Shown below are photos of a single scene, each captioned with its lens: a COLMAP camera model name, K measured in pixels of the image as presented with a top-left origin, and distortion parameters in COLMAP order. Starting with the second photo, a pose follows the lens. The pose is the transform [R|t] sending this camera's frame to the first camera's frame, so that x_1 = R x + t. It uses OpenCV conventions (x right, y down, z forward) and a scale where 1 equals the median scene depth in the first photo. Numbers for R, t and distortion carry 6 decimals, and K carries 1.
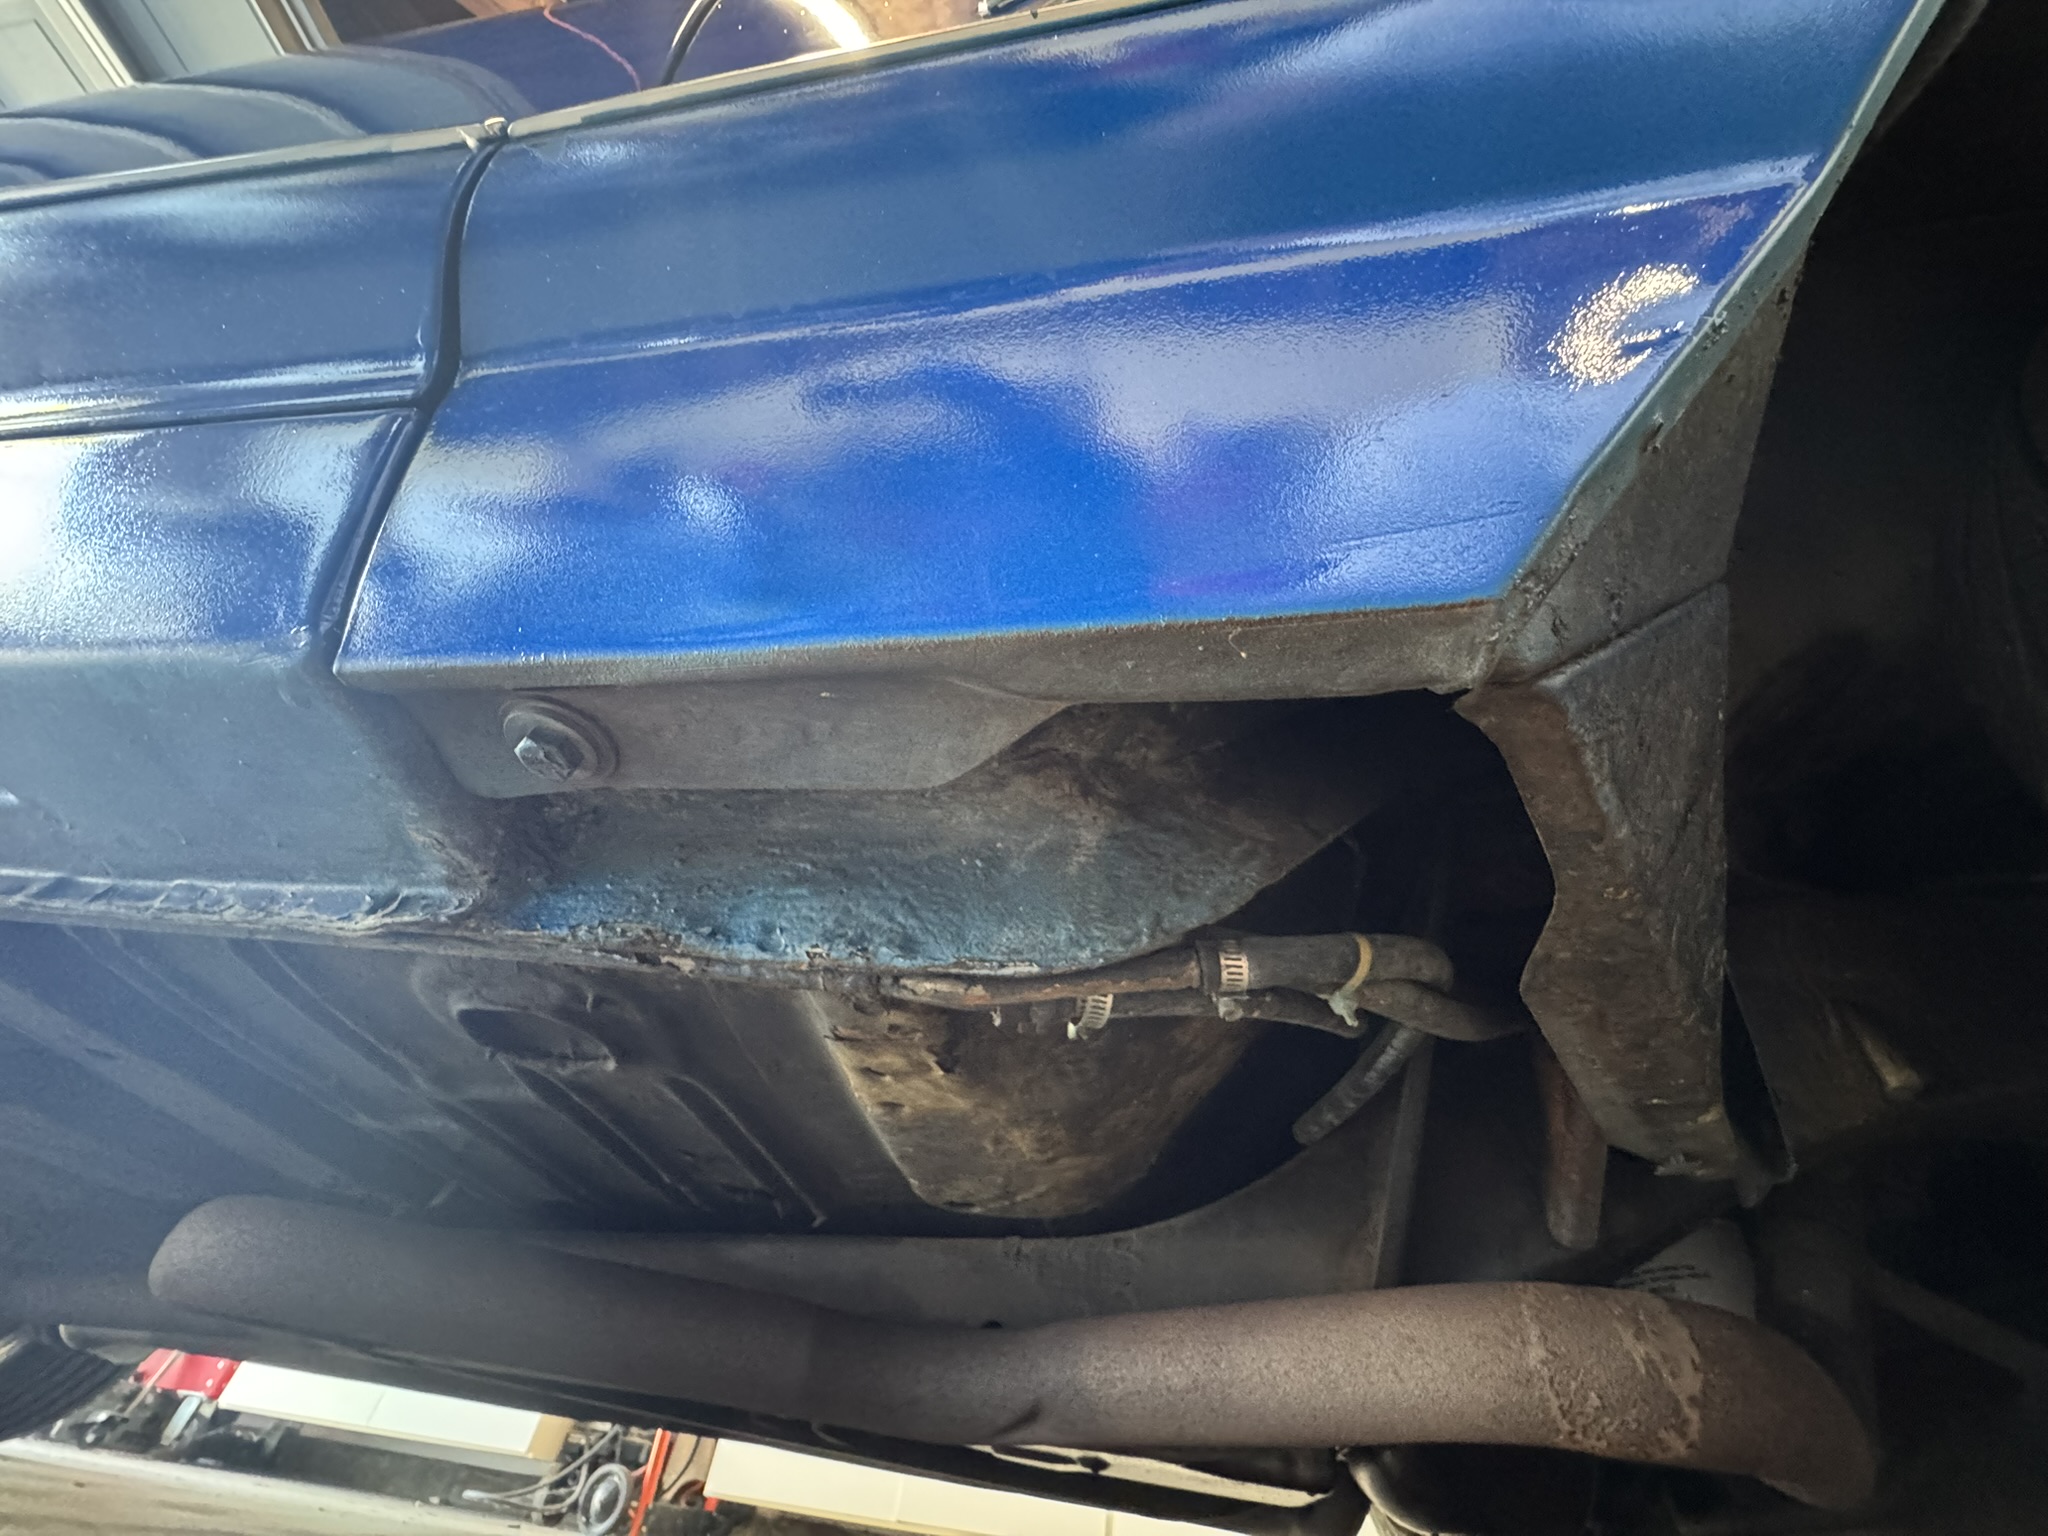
lens RADIAL K [[829.3, 0, 1017.5], [0, 829.3, 767.9], [0, 0, 1]] dist [-0.003511, 0.000005]
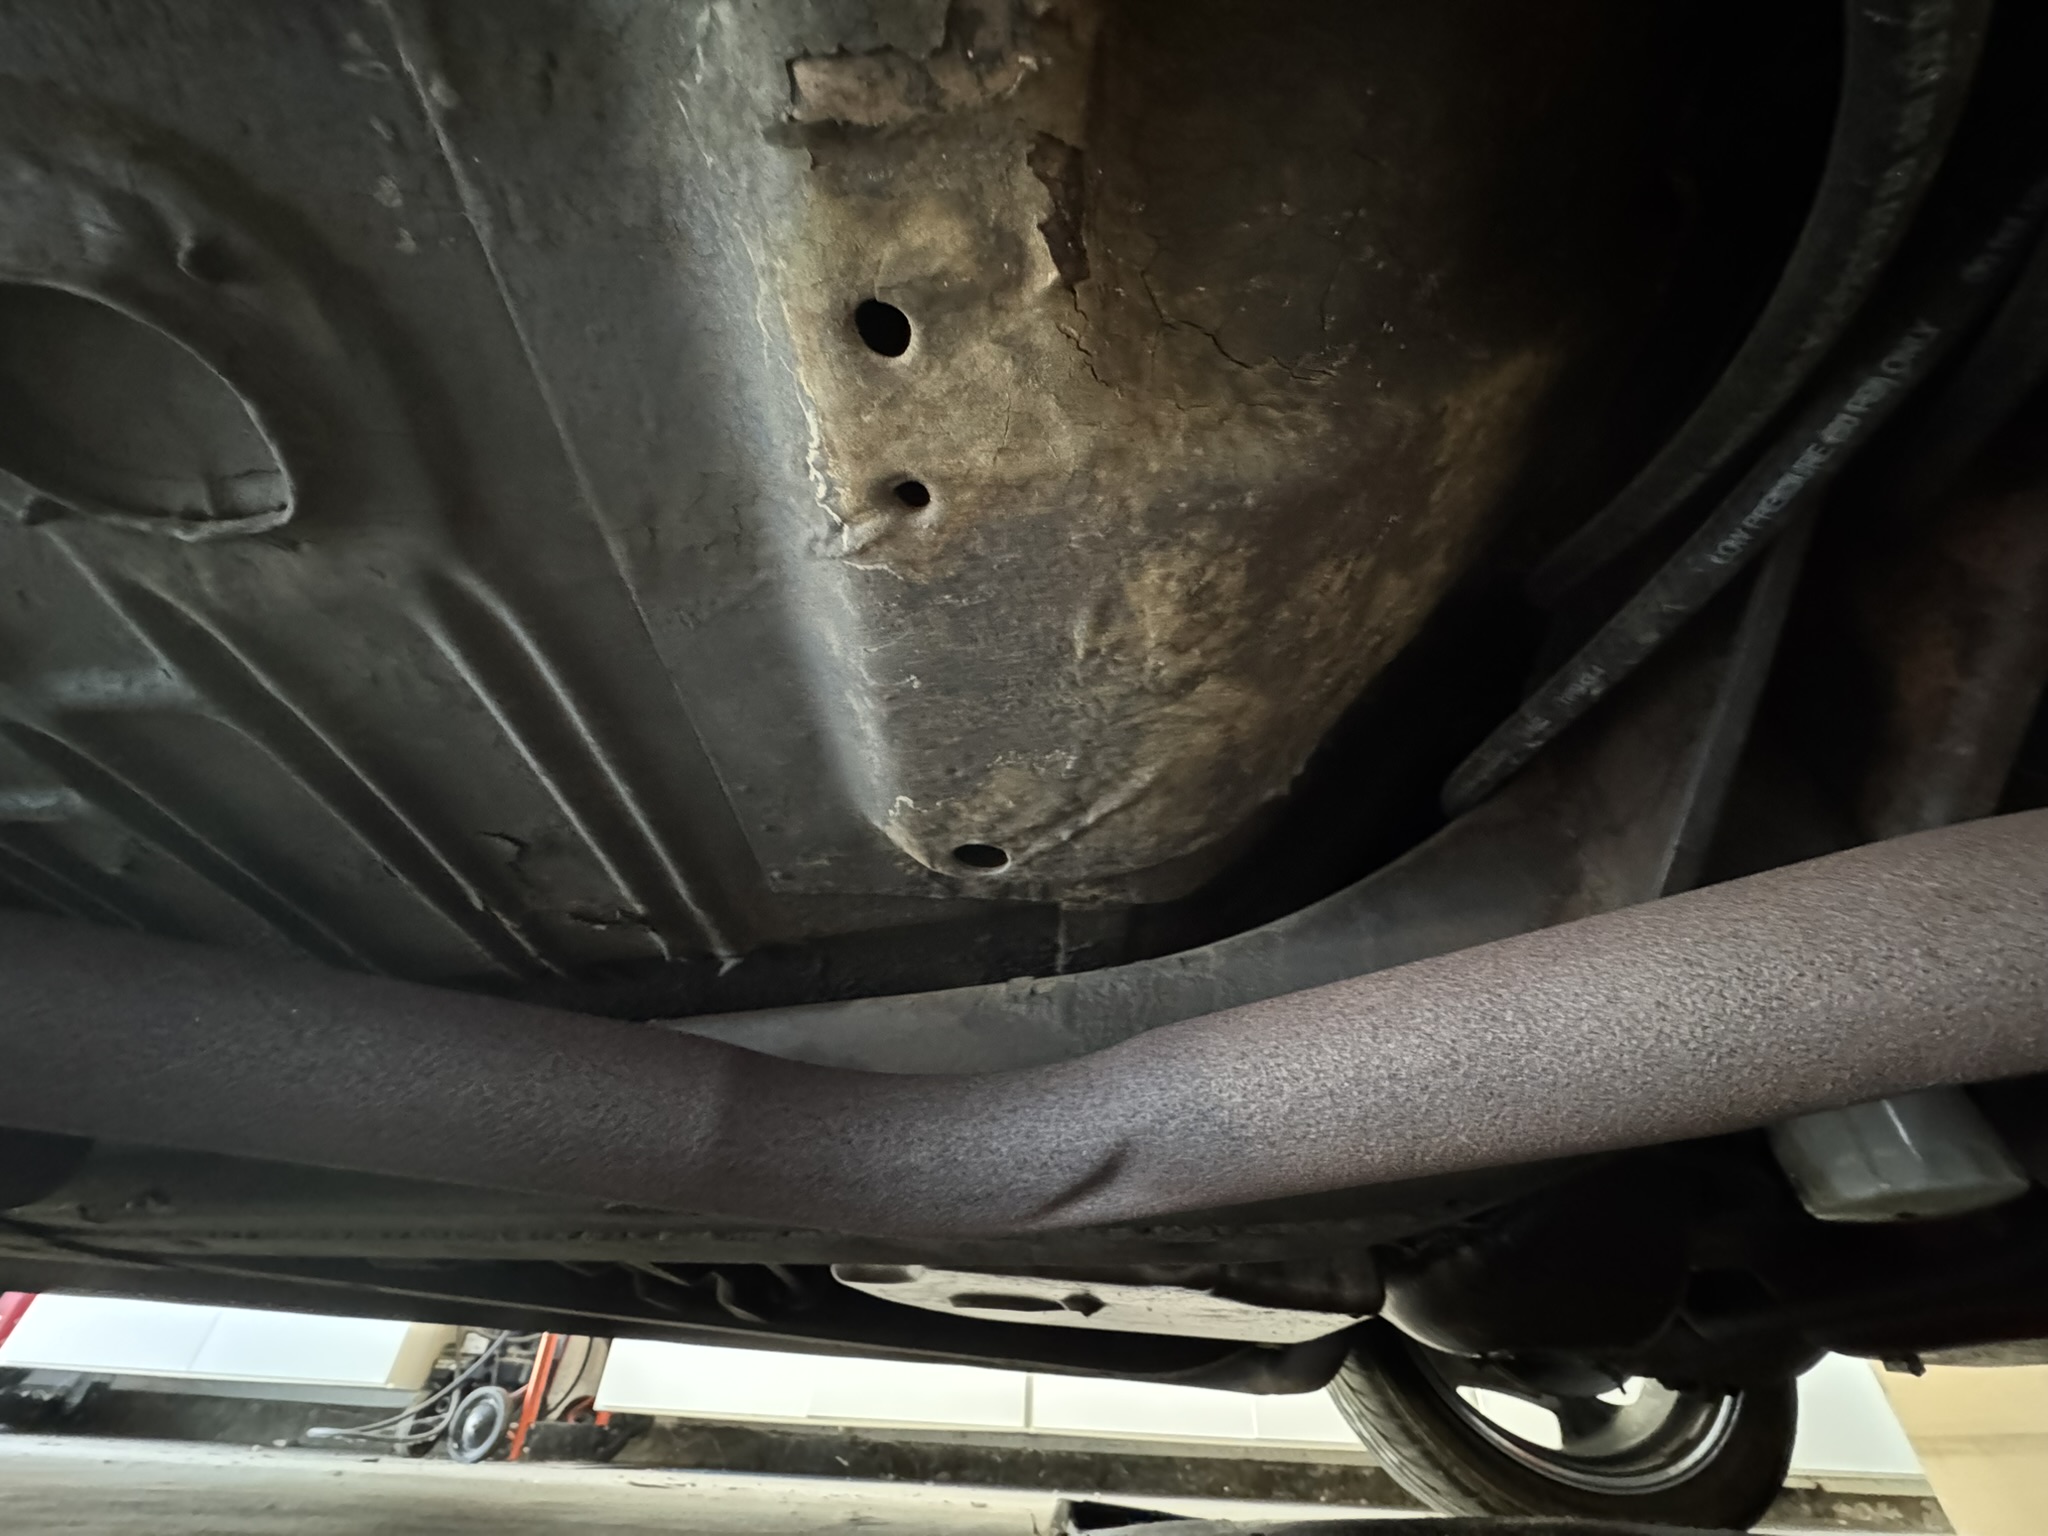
lens RADIAL K [[829.3, 0, 1017.5], [0, 829.3, 767.9], [0, 0, 1]] dist [-0.003511, 0.000005]
pose [[0.992575, 0.002885, 0.121598, -0.097719], [-0.012545, 0.996816, 0.078745, 0.358515], [-0.120984, -0.079686, 0.989451, 0.353275]]
